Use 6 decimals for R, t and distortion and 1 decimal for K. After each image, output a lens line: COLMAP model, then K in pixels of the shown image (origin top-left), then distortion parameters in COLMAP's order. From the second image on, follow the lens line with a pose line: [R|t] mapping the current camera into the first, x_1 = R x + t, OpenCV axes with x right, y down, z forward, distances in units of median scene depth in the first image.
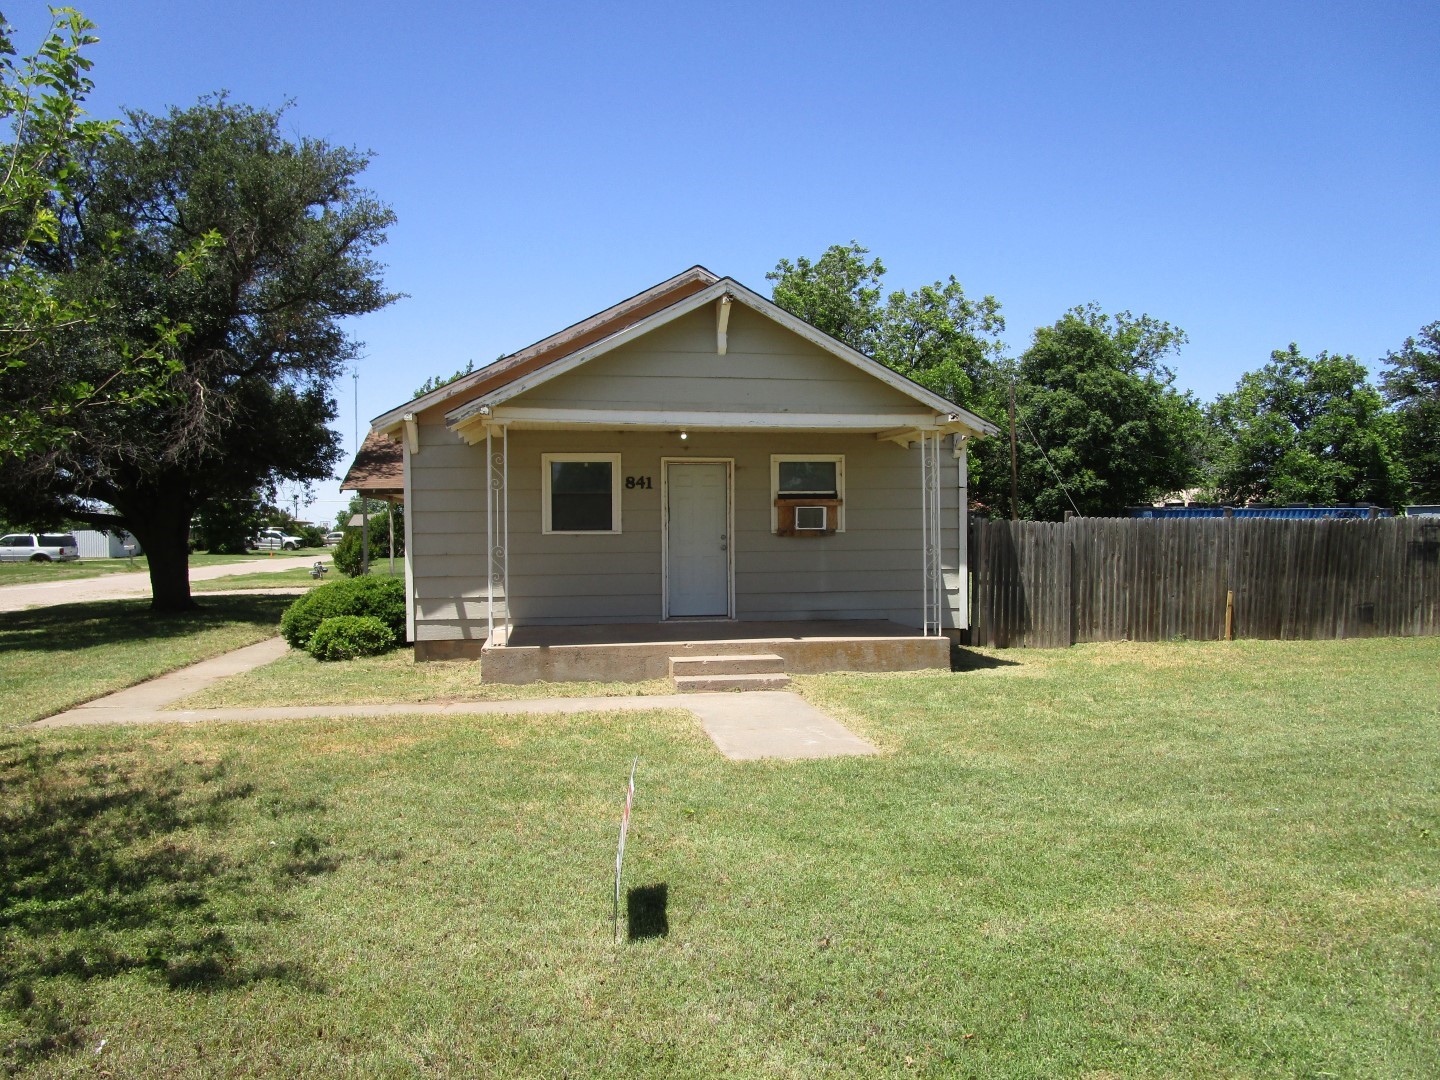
lens RADIAL K [[1013.8, 0, 718.4], [0, 1013.8, 538.7], [0, 0, 1]] dist [-0.031352, 0.006785]
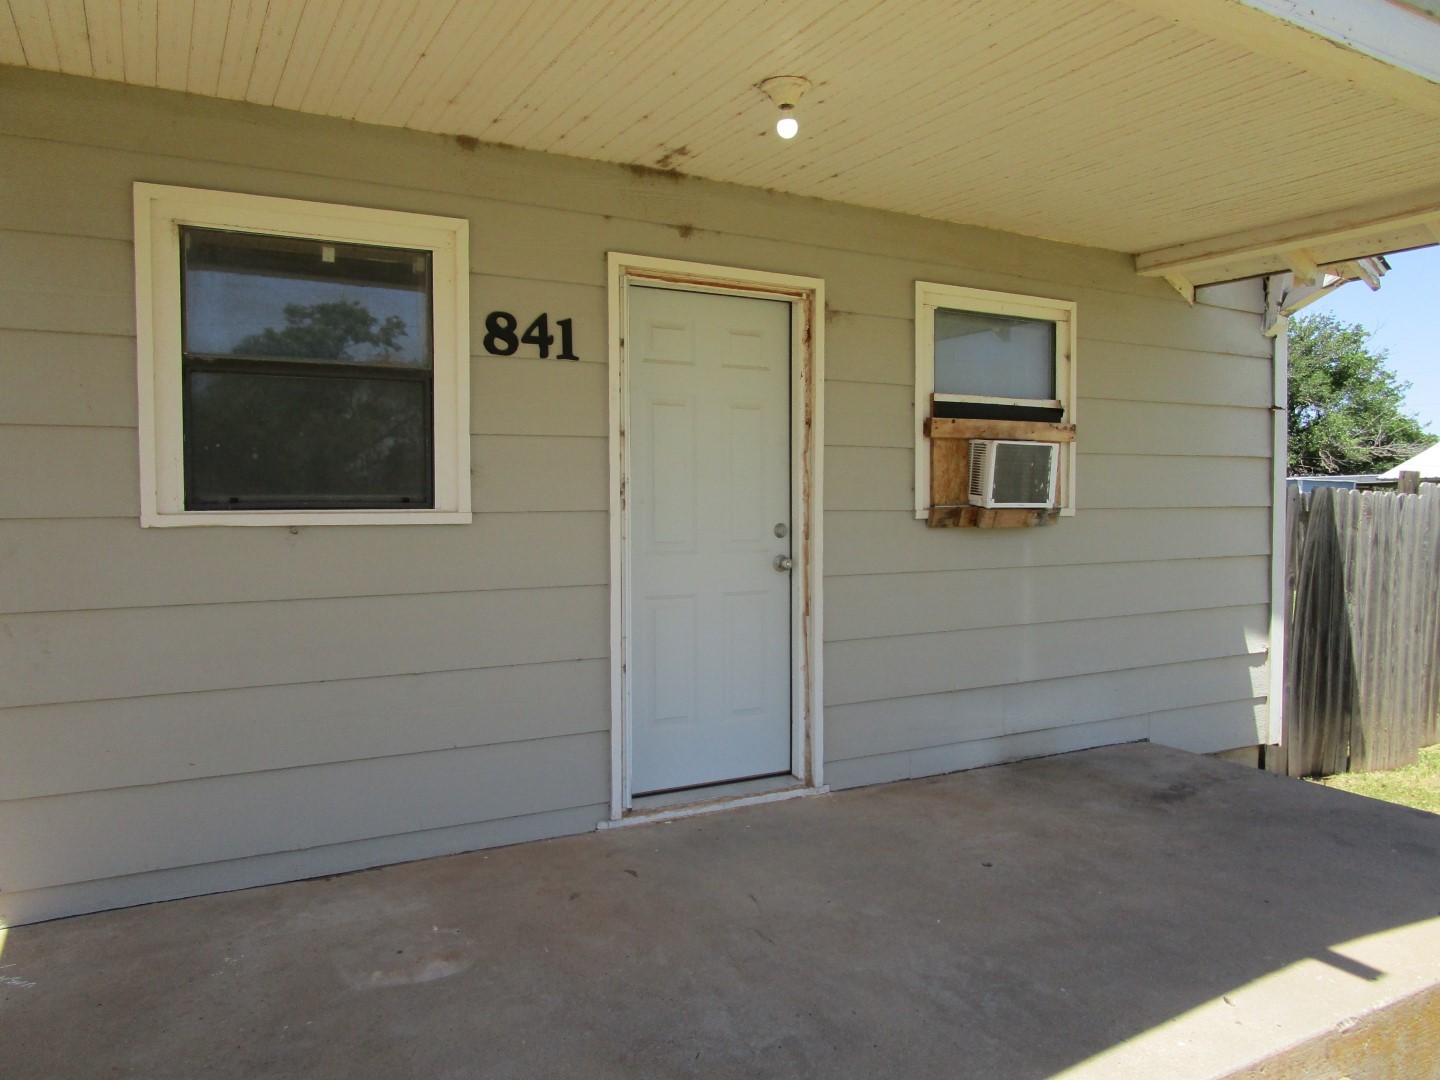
lens RADIAL K [[1013.8, 0, 707.4], [0, 1013.8, 545.8], [0, 0, 1]] dist [-0.031352, 0.006785]
pose [[0.950681, -0.007068, 0.310089, -0.115663], [-0.004719, 0.999295, 0.037246, -0.008644], [-0.310134, -0.036872, 0.949978, 0.703725]]
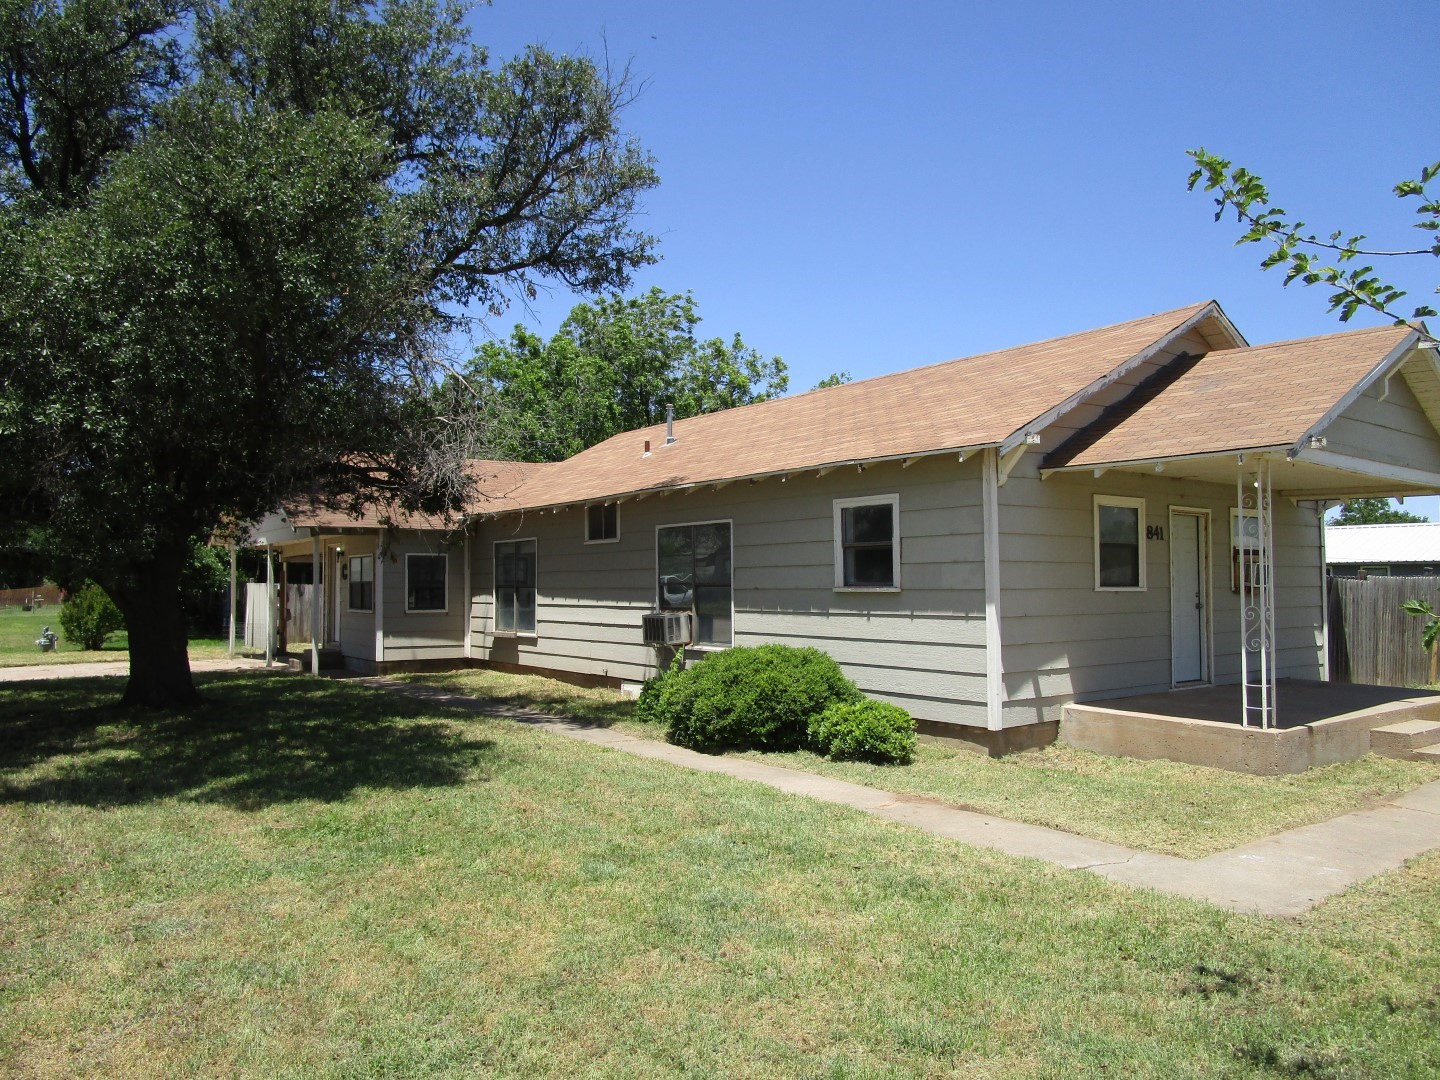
lens RADIAL K [[1013.8, 0, 724.8], [0, 1013.8, 538.9], [0, 0, 1]] dist [-0.031352, 0.006785]
pose [[0.895674, 0.026322, 0.443933, -0.782866], [-0.003758, 0.998659, -0.051632, -0.003239], [-0.444696, 0.044577, 0.894571, 0.371618]]
